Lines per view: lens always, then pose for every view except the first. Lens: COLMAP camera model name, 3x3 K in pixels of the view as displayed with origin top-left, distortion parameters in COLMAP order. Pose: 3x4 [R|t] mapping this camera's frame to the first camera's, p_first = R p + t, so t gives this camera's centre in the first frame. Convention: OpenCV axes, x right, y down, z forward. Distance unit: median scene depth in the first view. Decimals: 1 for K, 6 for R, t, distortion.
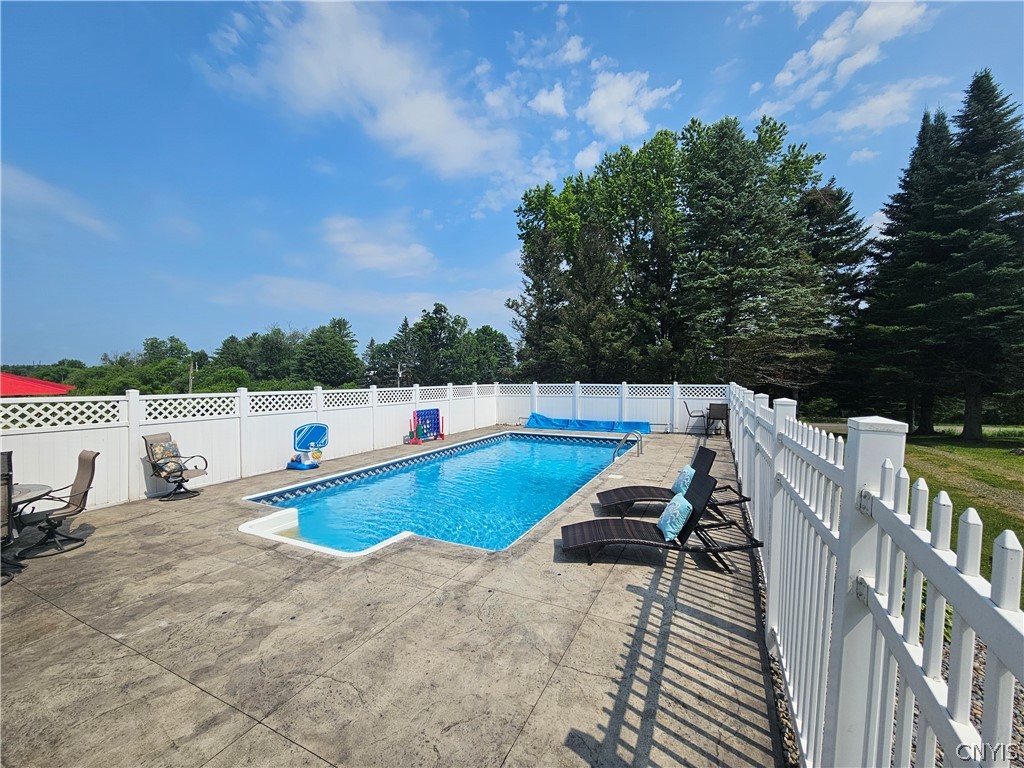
lens RADIAL K [[418.6, 0, 509.9], [0, 418.6, 383.1], [0, 0, 1]] dist [-0.009429, -0.000290]
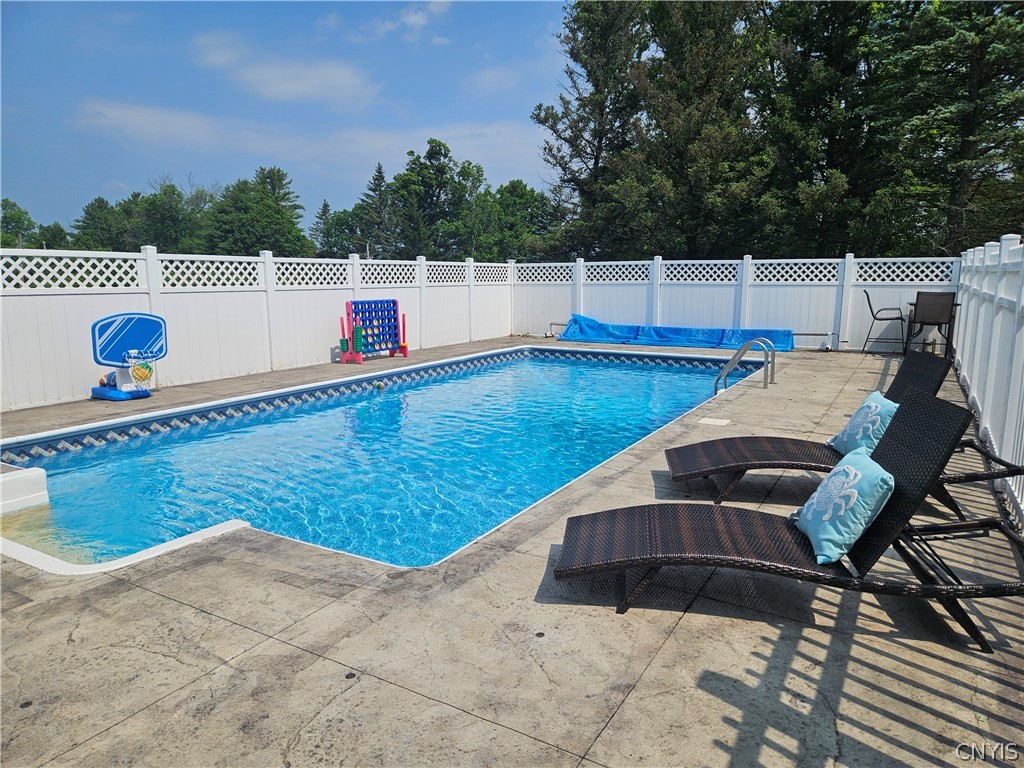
lens RADIAL K [[687.5, 0, 511.1], [0, 687.5, 378.0], [0, 0, 1]] dist [0.046043, -0.025956]
pose [[0.997864, 0.014567, -0.063678, 0.056683], [-0.005472, 0.990032, 0.140737, 0.051721], [0.065093, -0.140088, 0.987997, 0.162745]]
